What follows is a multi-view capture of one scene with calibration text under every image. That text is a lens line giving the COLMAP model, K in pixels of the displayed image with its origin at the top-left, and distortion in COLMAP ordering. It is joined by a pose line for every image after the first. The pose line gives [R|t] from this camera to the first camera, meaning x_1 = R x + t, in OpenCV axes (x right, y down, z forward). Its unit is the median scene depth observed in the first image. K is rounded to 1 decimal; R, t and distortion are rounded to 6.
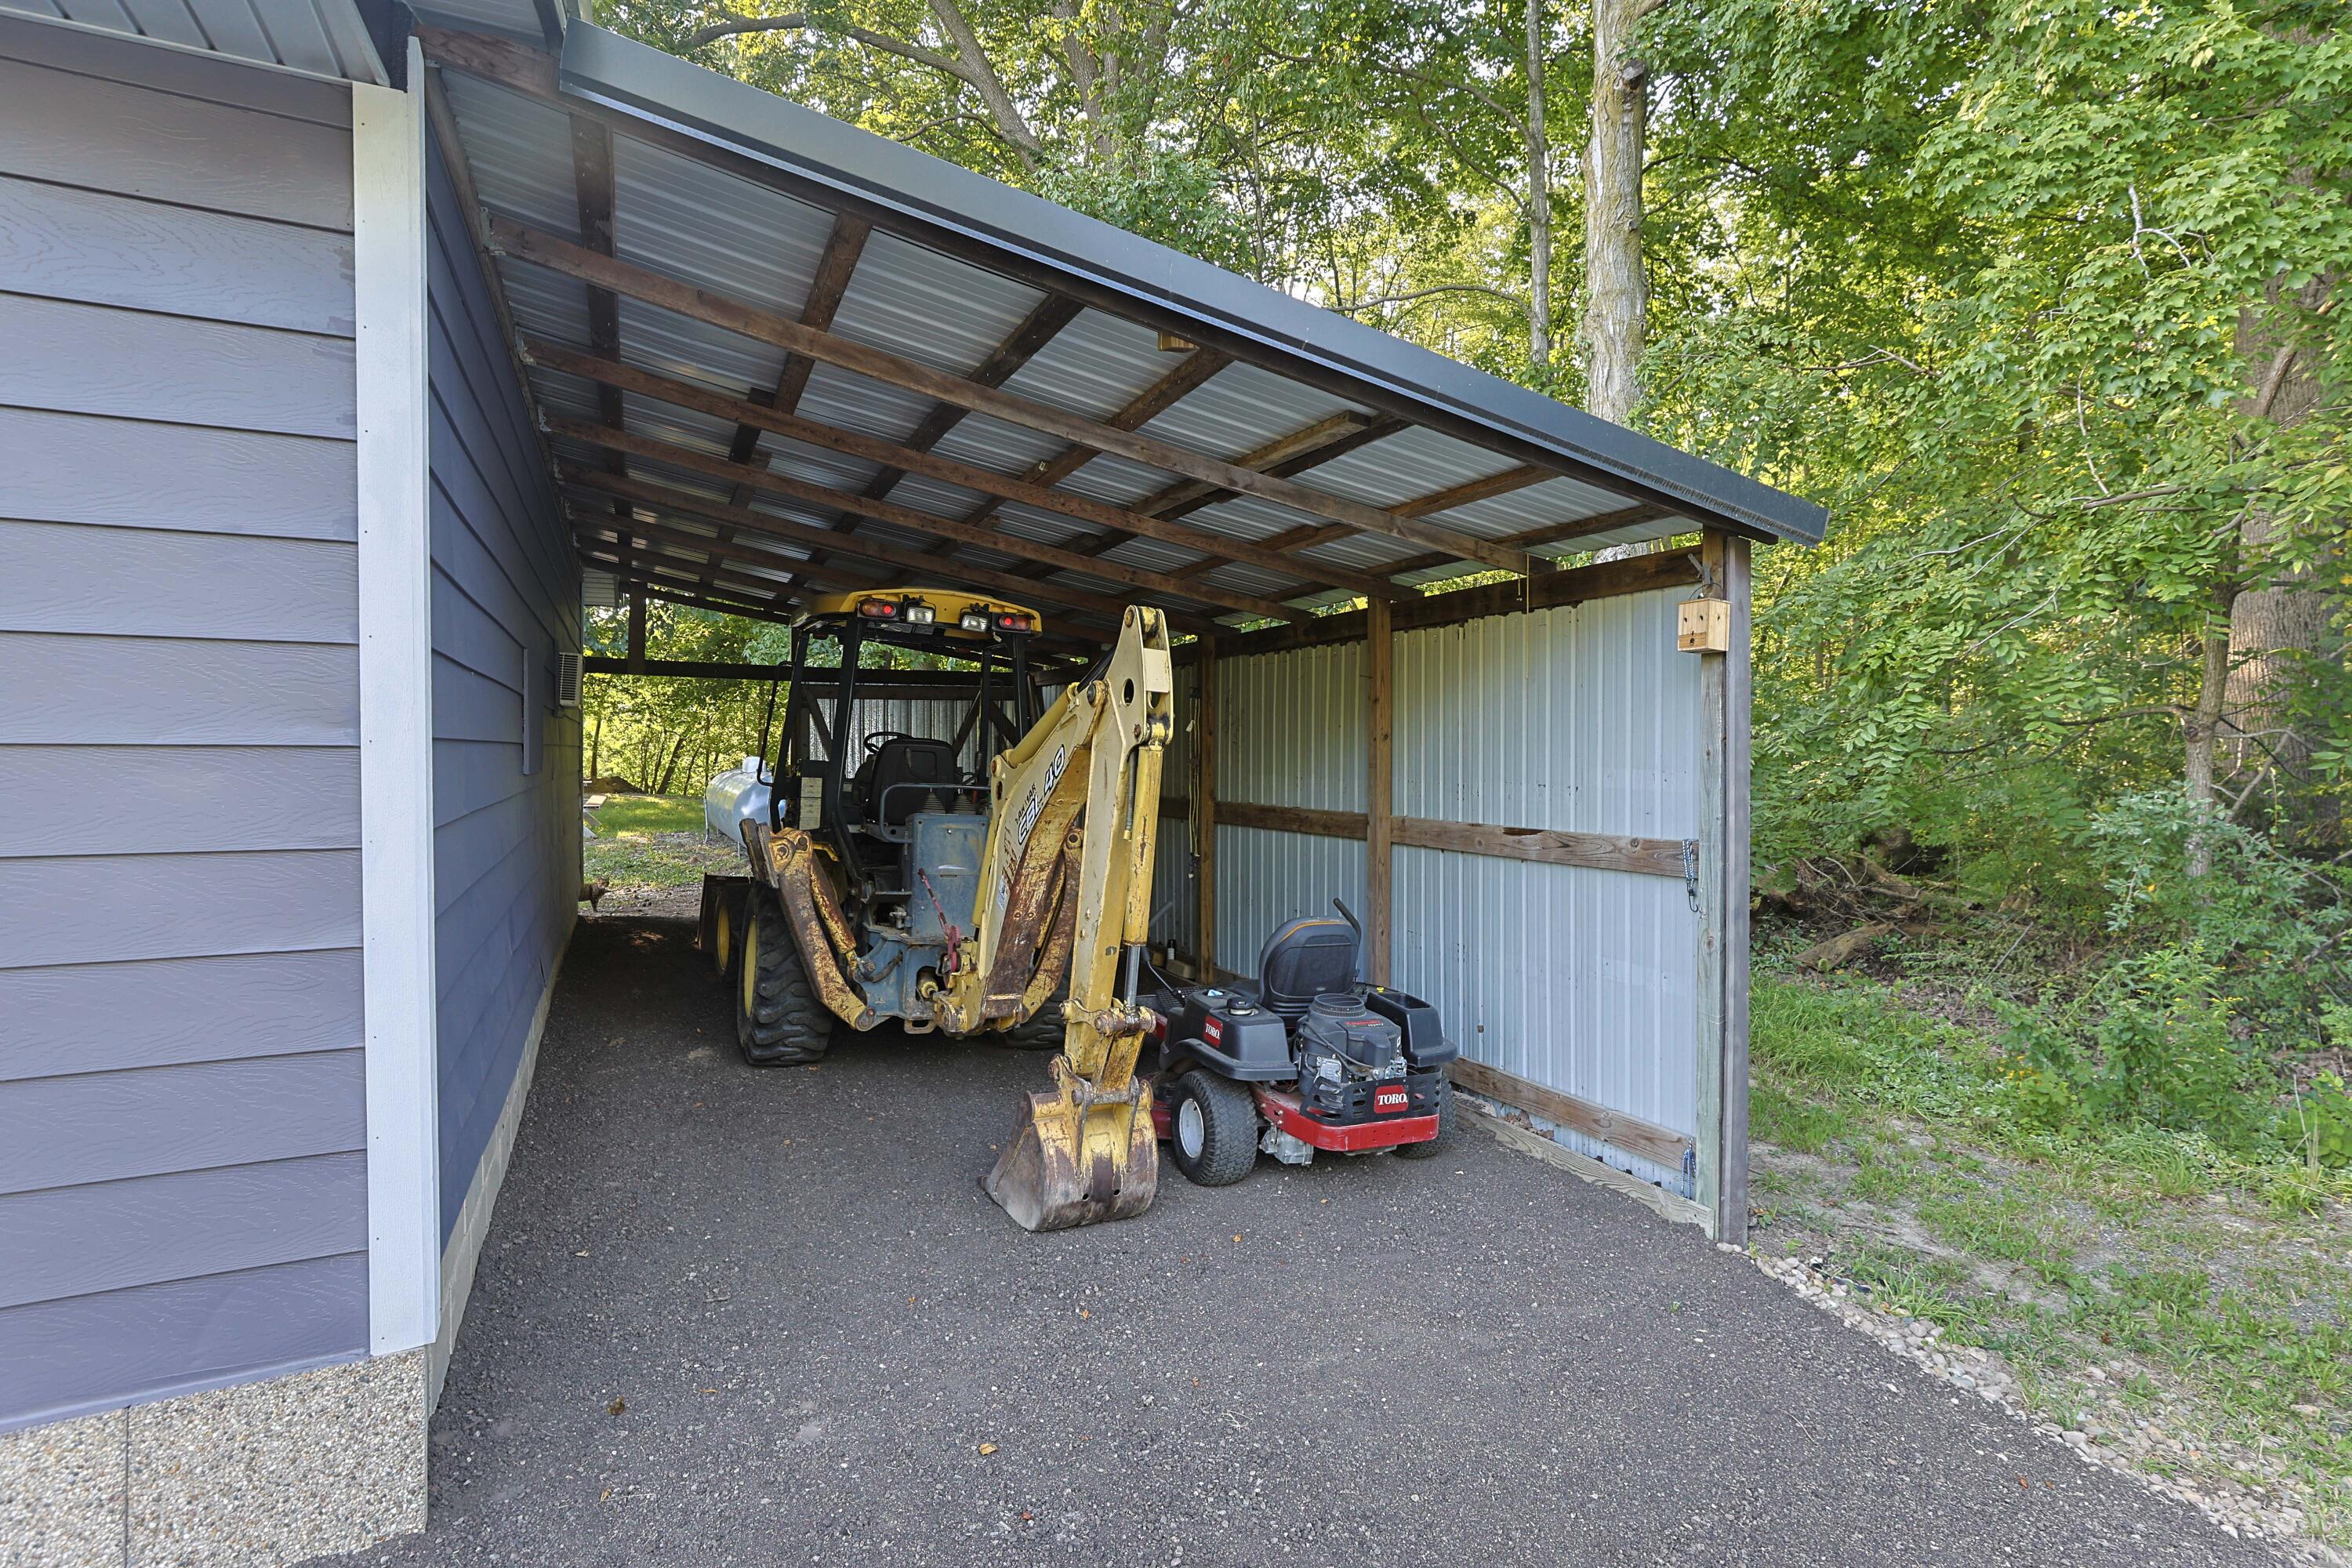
lens RADIAL K [[1137.0, 0, 1176.0], [0, 1137.0, 784.0], [0, 0, 1]] dist [0.000268, 0.000053]
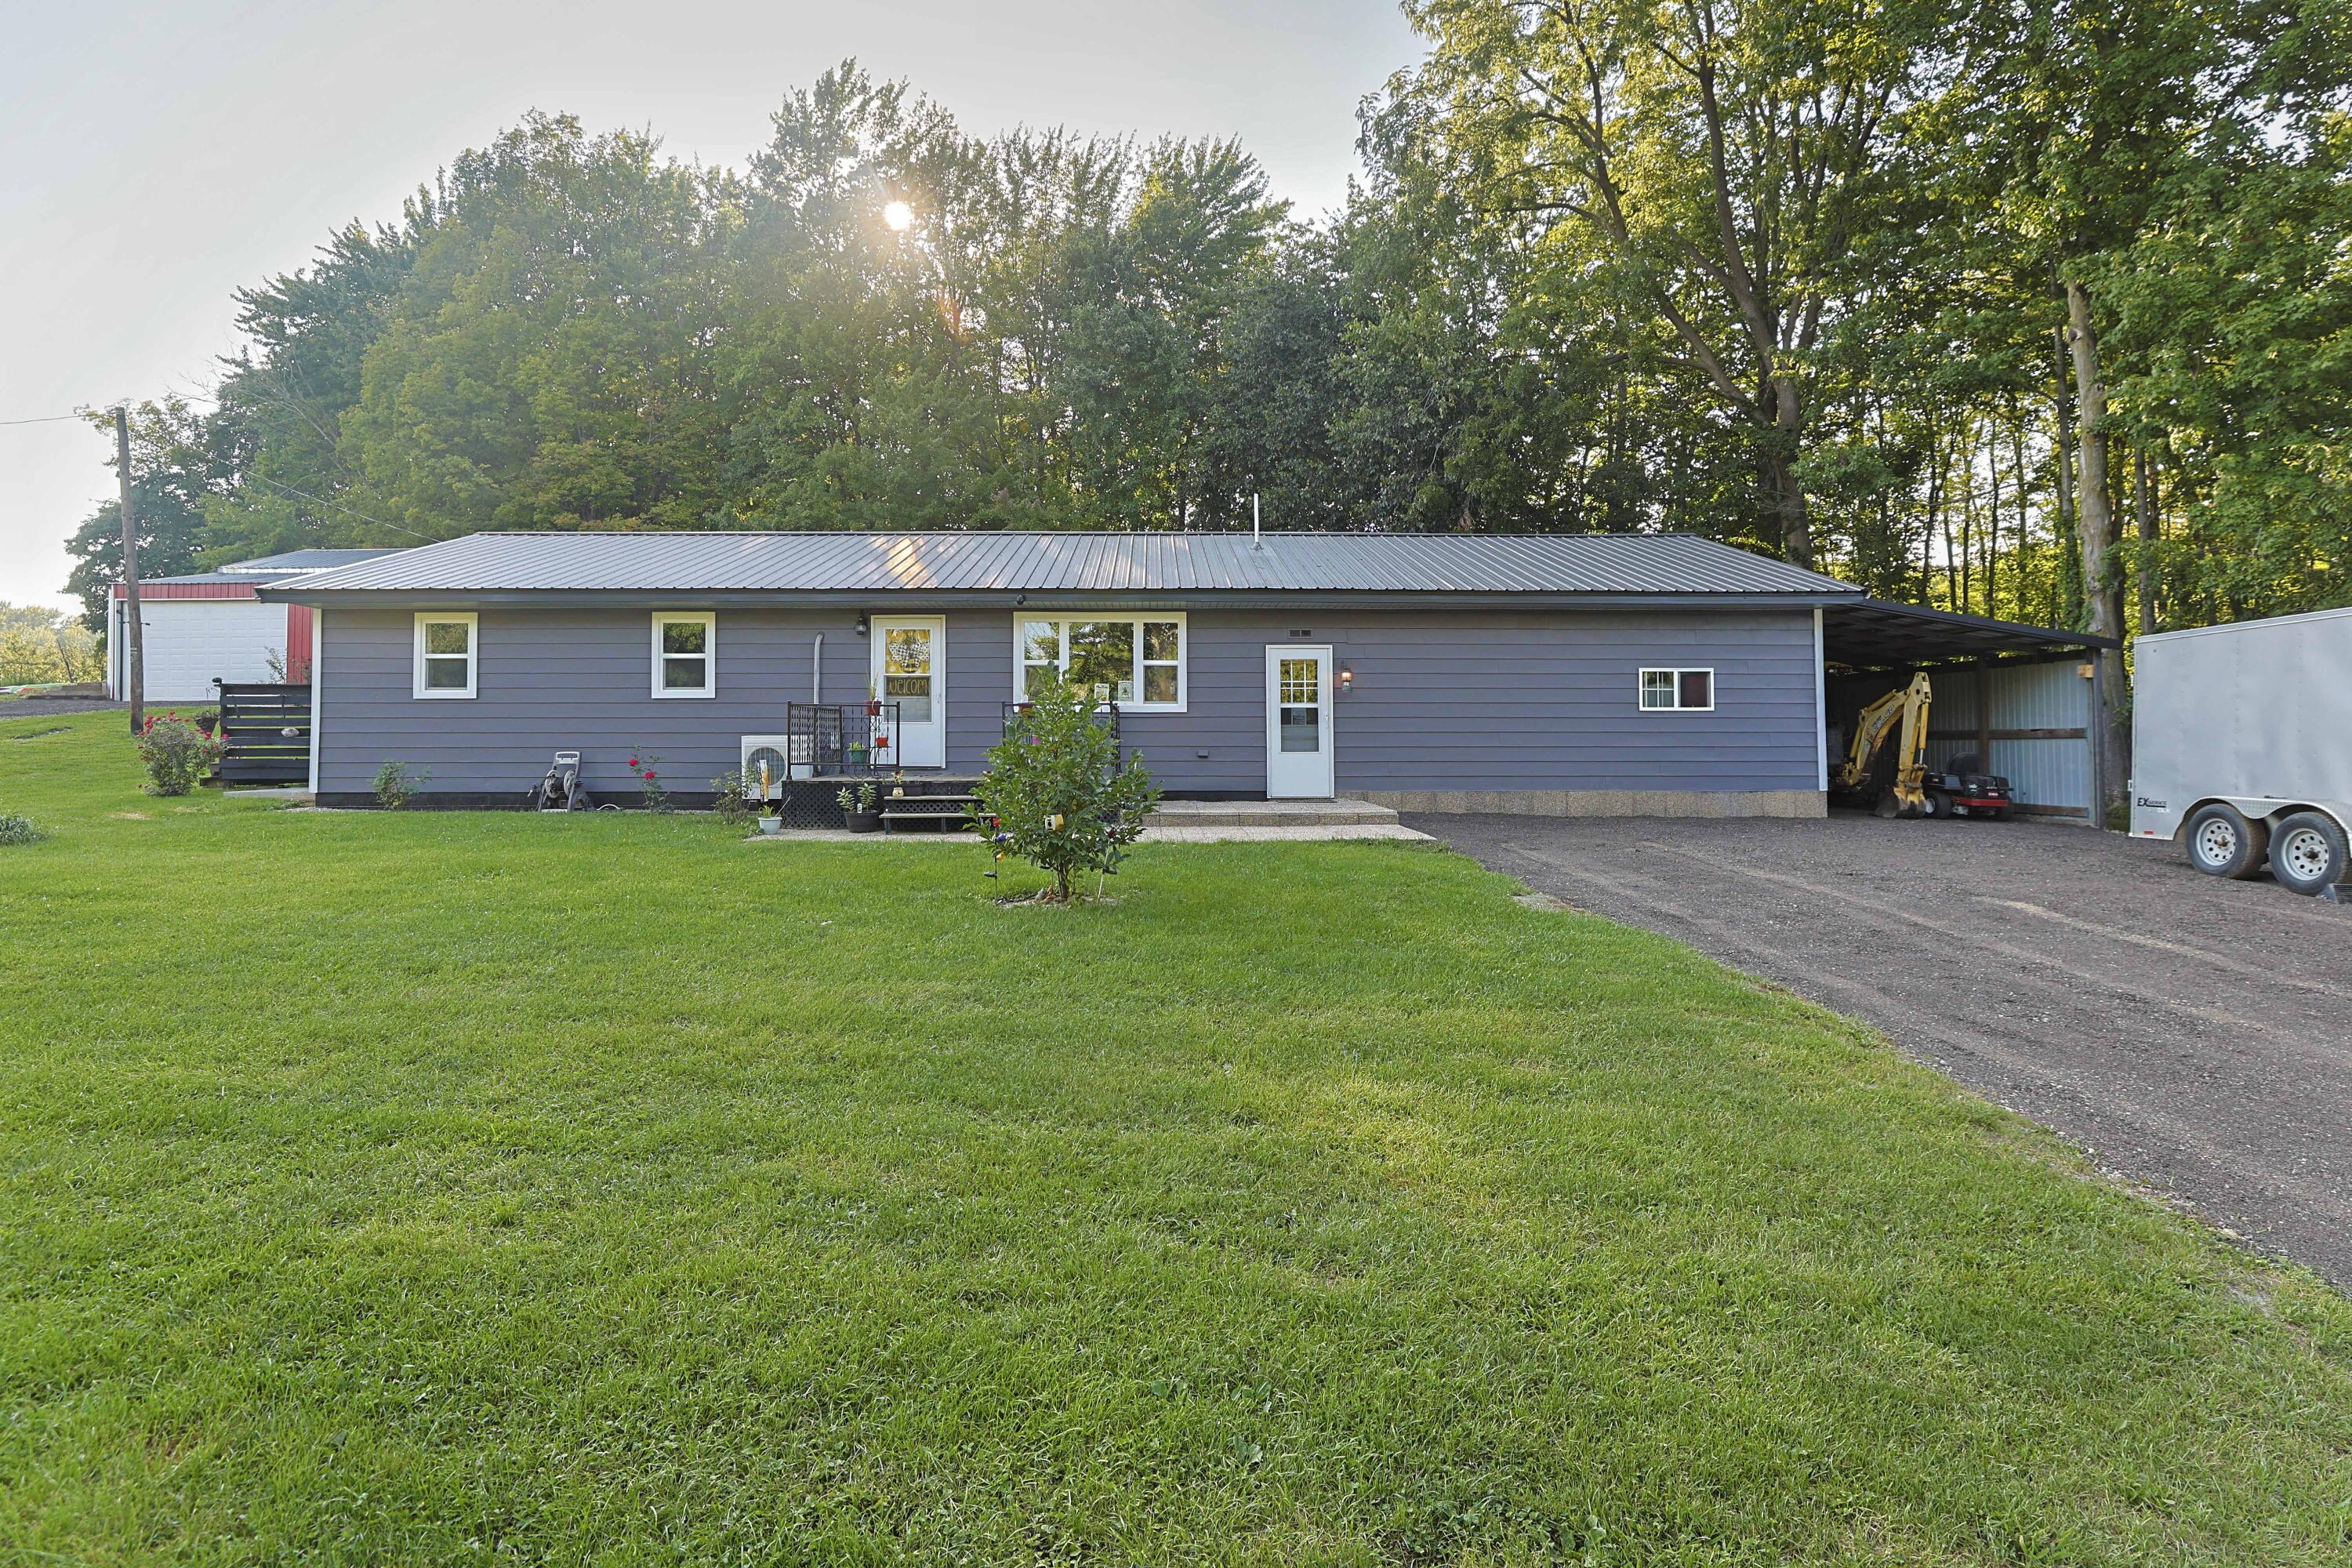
lens RADIAL K [[1107.6, 0, 1174.8], [0, 1107.6, 726.7], [0, 0, 1]] dist [-0.094613, 0.058497]
pose [[0.902238, -0.012029, -0.431070, -0.724938], [-0.007399, 0.999032, -0.043365, 0.215114], [0.431174, 0.042315, 0.901276, -3.364604]]
